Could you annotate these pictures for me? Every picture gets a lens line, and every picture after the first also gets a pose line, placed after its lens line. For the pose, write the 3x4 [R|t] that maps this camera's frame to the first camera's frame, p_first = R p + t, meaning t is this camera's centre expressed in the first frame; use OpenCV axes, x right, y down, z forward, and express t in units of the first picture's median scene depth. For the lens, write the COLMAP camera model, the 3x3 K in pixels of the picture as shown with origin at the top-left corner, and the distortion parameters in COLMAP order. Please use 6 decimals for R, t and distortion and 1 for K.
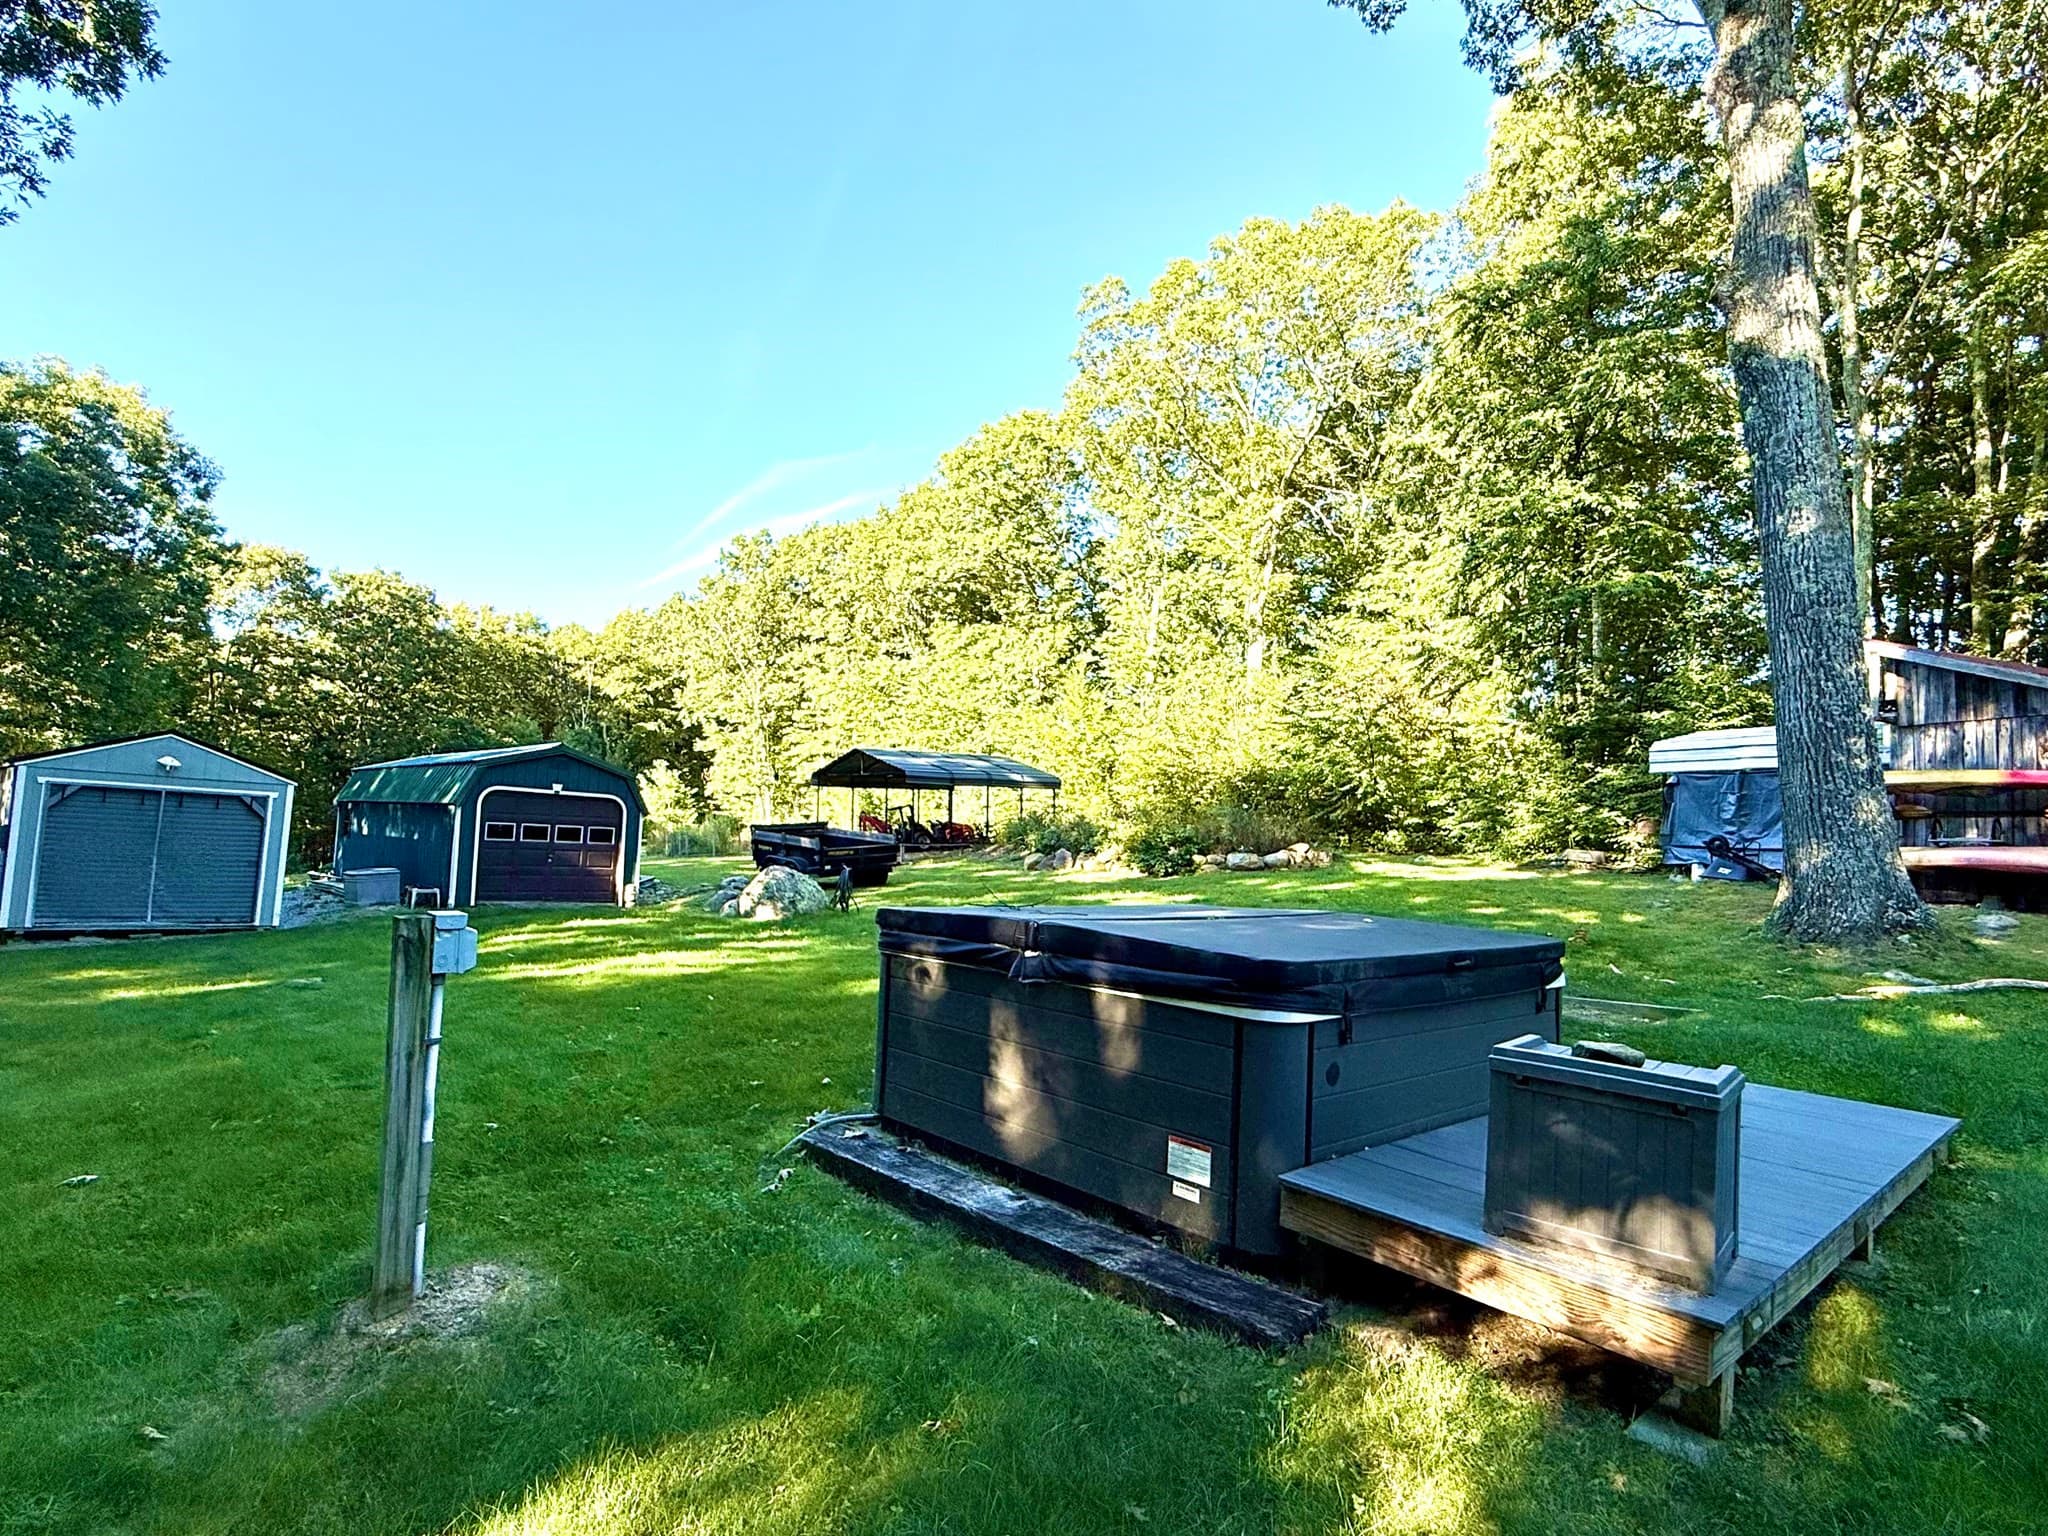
lens RADIAL K [[1078.8, 0, 1013.3], [0, 1078.8, 779.9], [0, 0, 1]] dist [-0.003605, -0.000803]
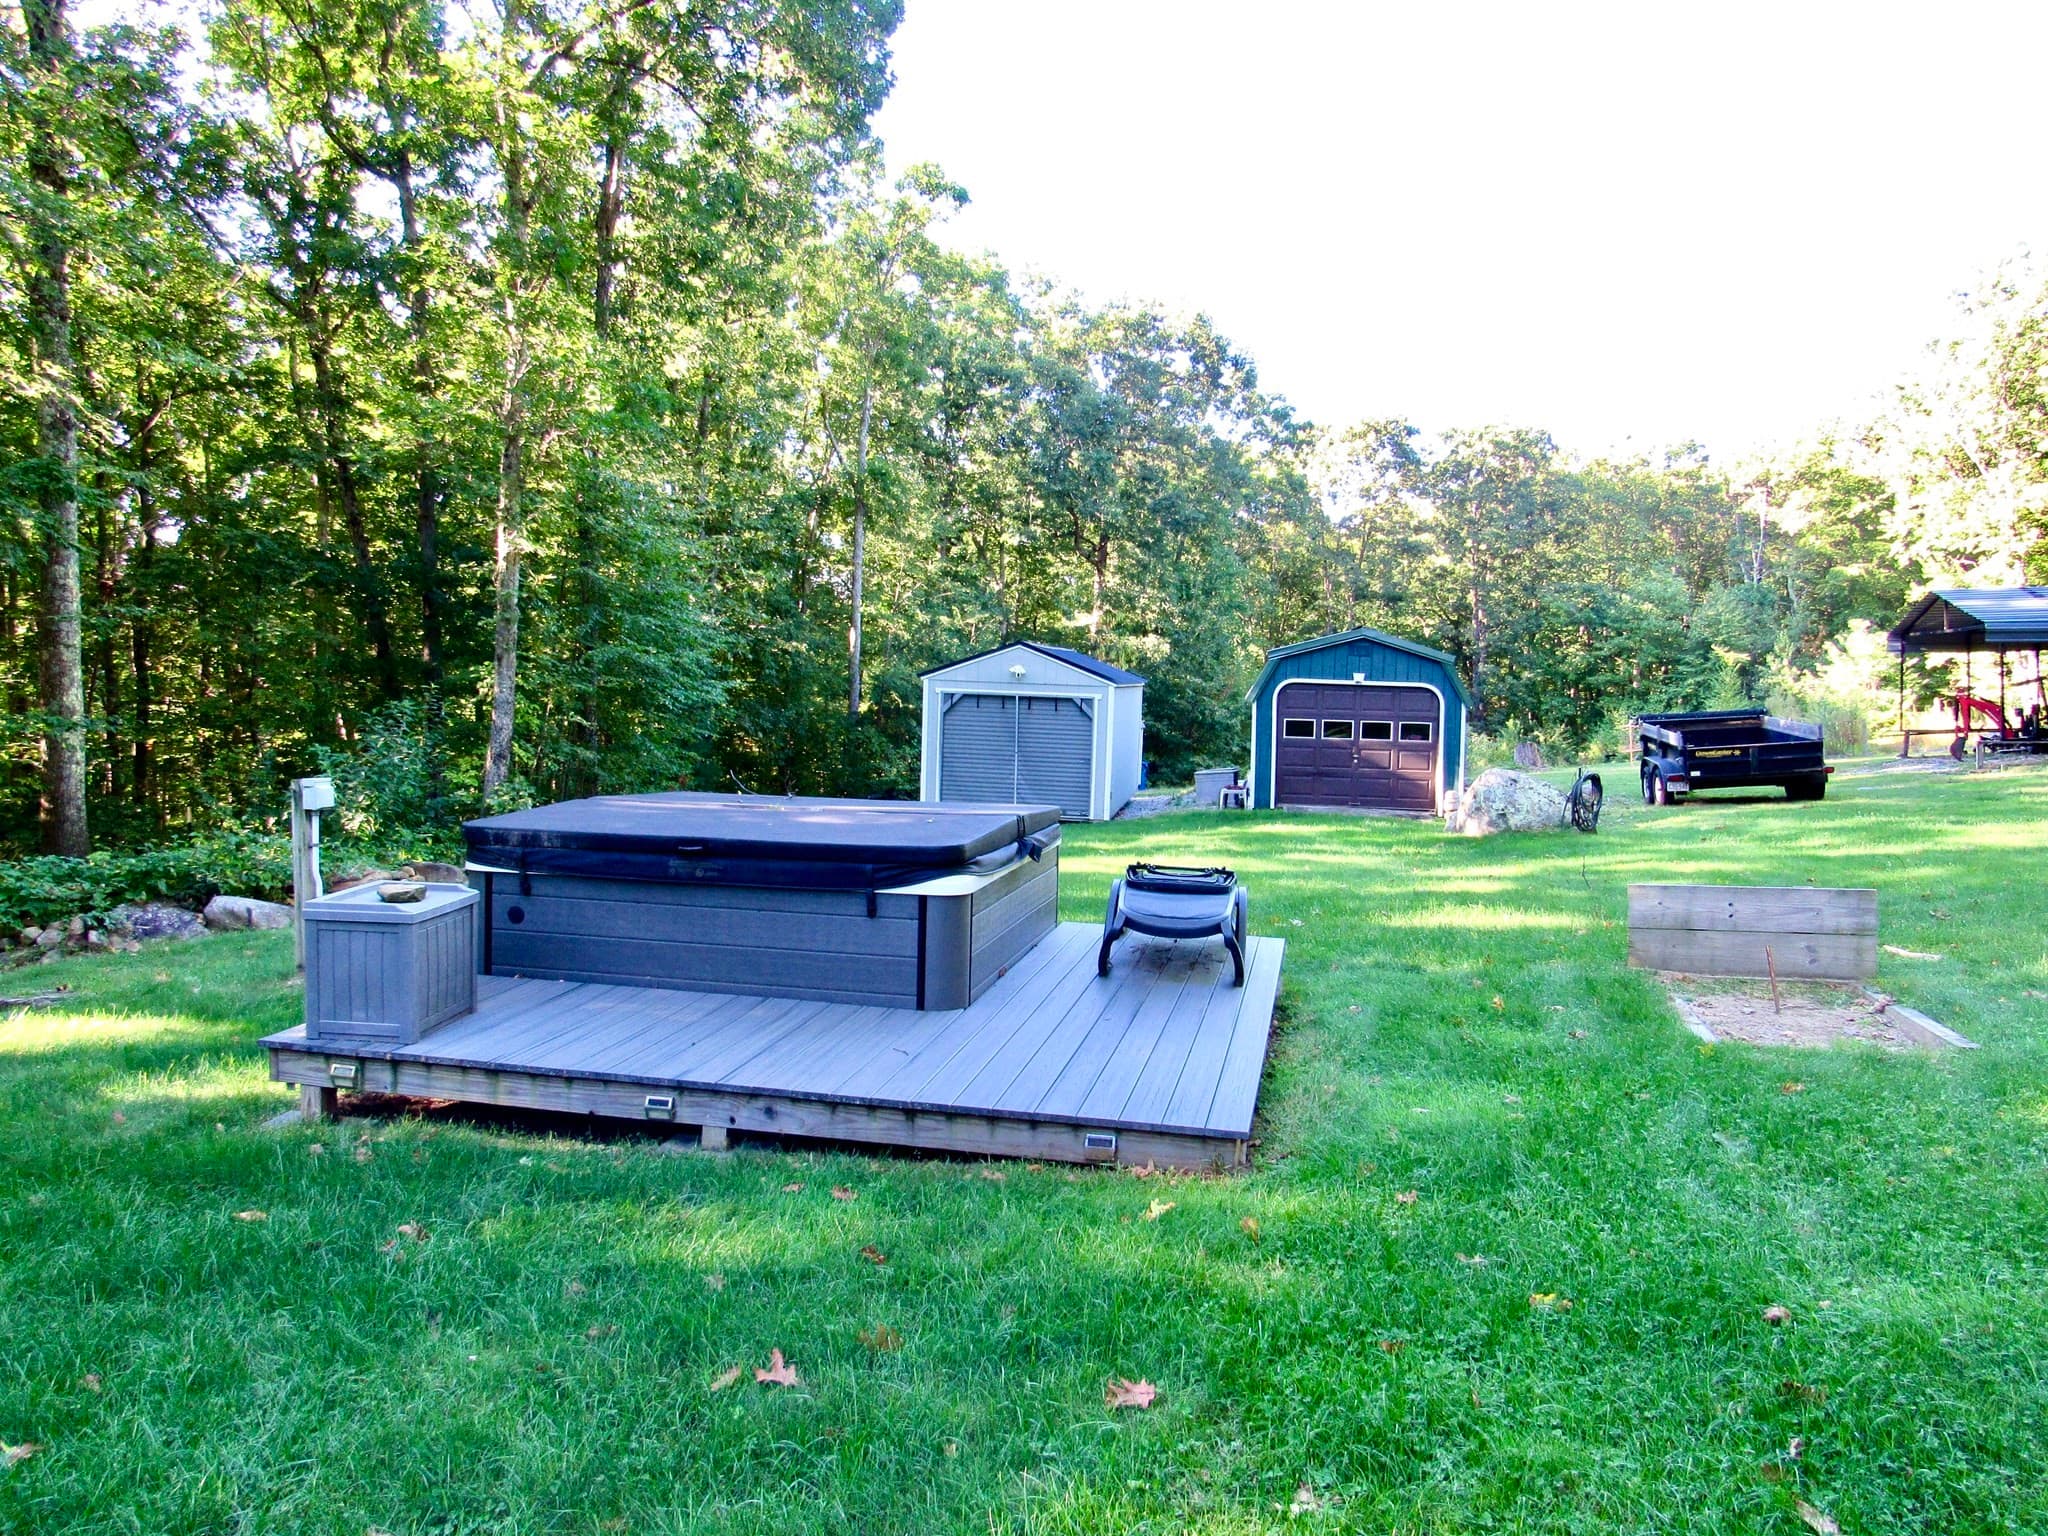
lens RADIAL K [[1462.8, 0, 1037.1], [0, 1462.8, 758.5], [0, 0, 1]] dist [0.002230, -0.013818]
pose [[0.598153, 0.008407, -0.801338, 0.132964], [0.048579, 0.997726, 0.046729, 0.001657], [0.799908, -0.066879, 0.596384, 0.028064]]
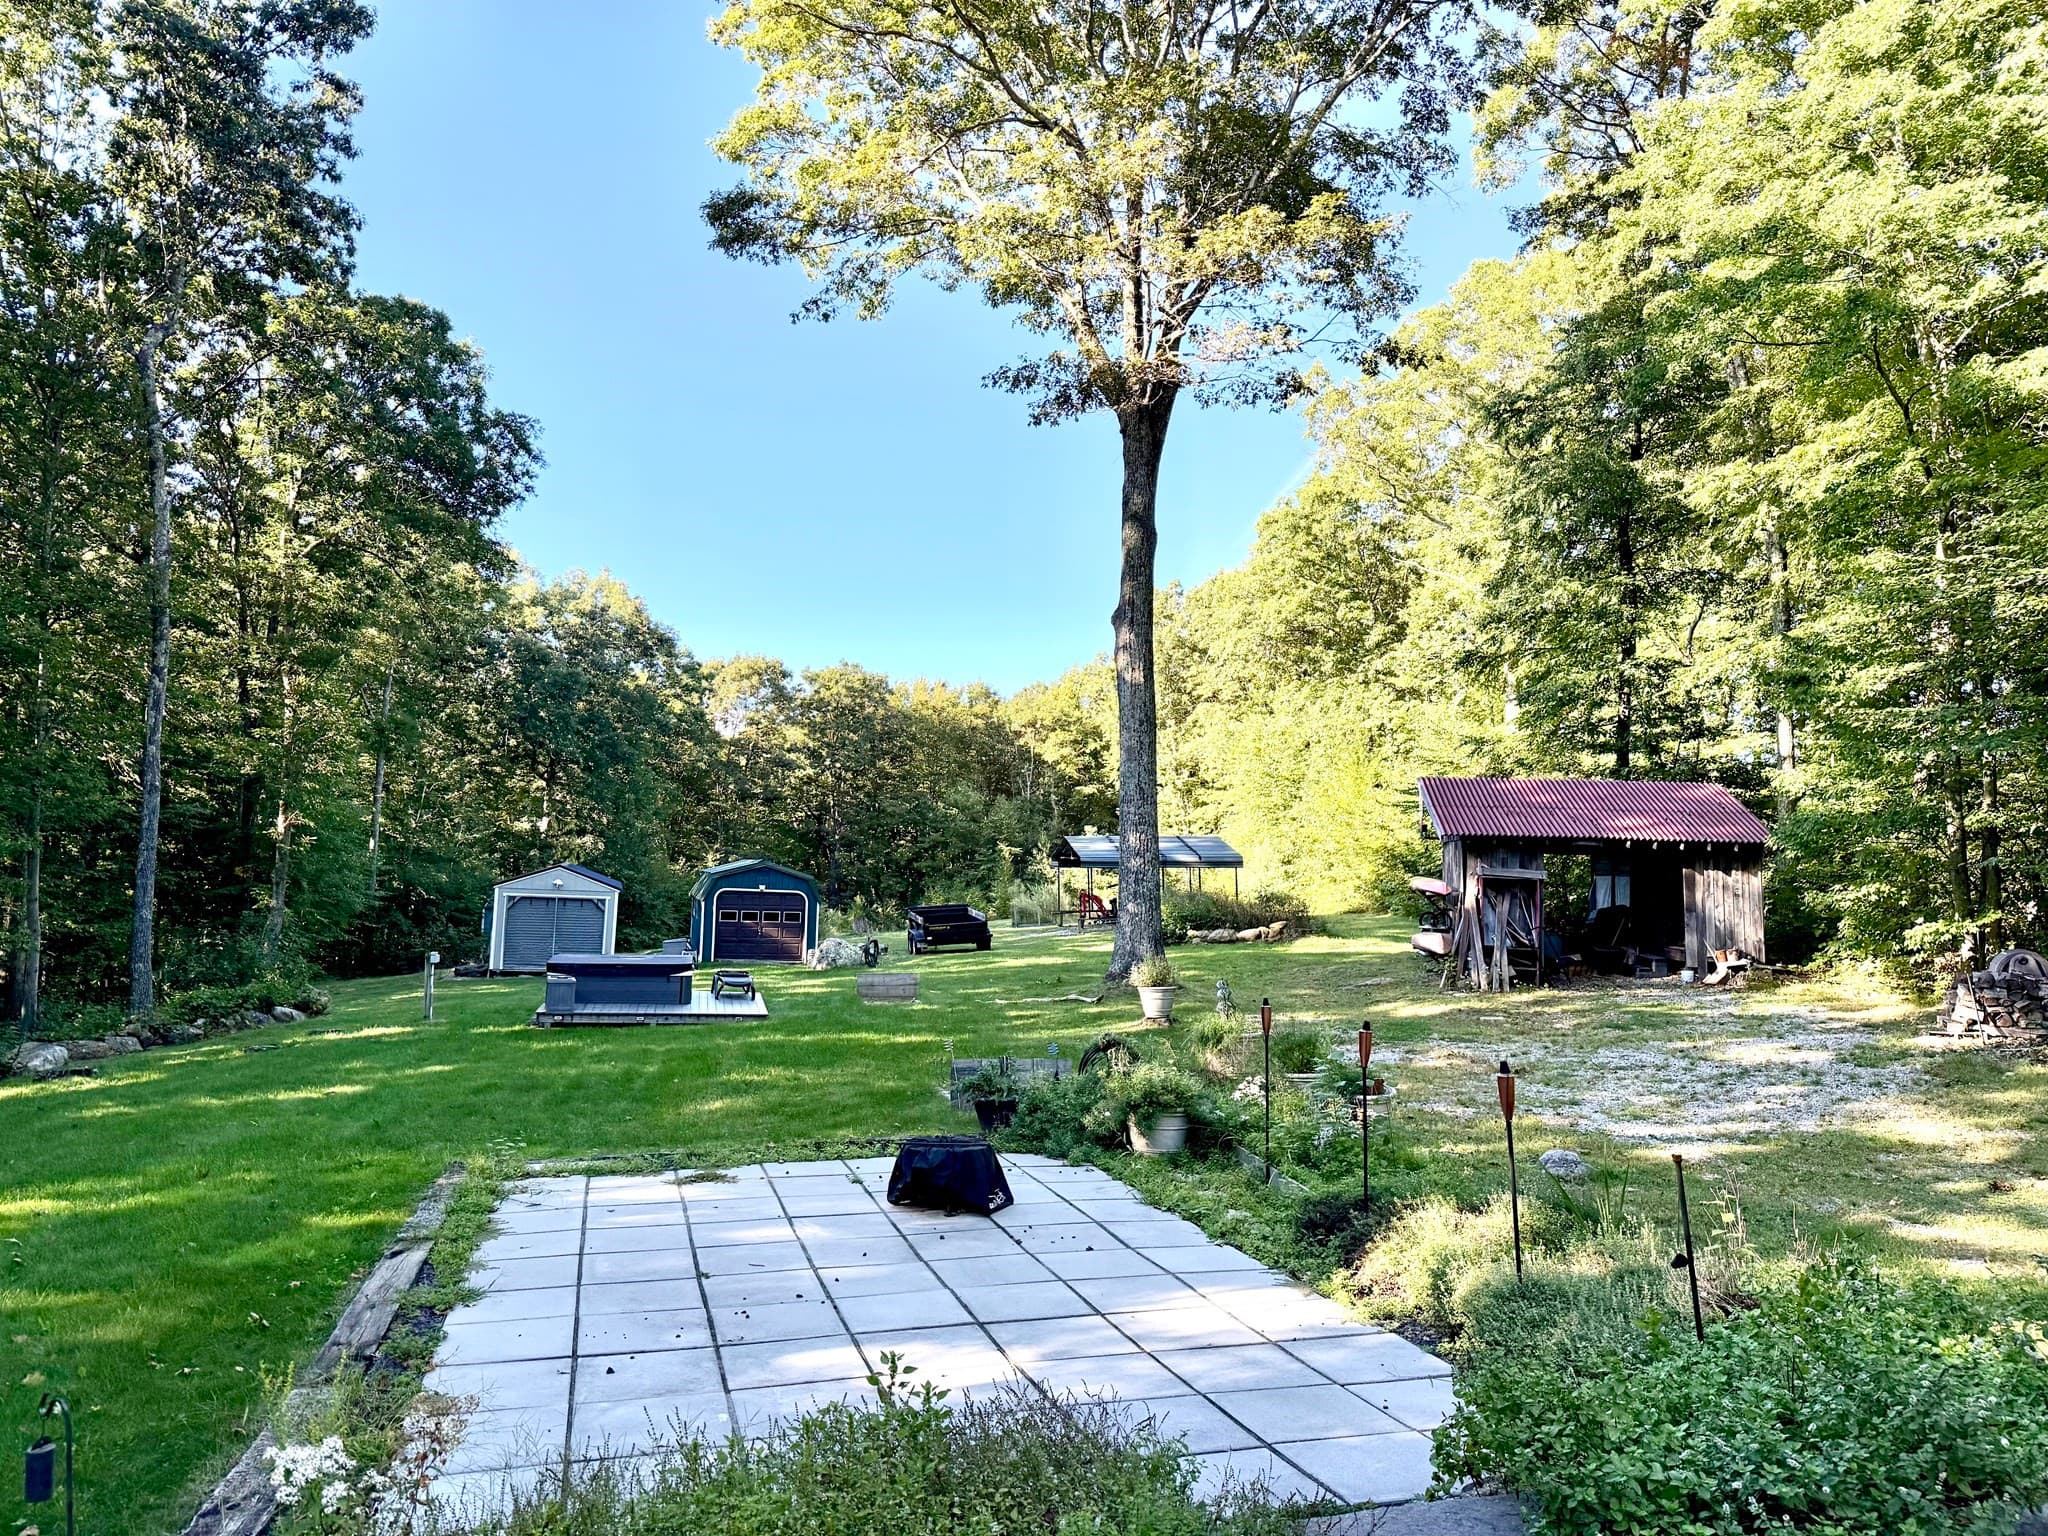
lens RADIAL K [[1462.8, 0, 1030.4], [0, 1462.8, 782.0], [0, 0, 1]] dist [0.002230, -0.013818]
pose [[0.872944, -0.047394, -0.485513, 0.348579], [0.037396, 0.998842, -0.030266, -0.024464], [0.486385, 0.008265, 0.873706, -0.247251]]
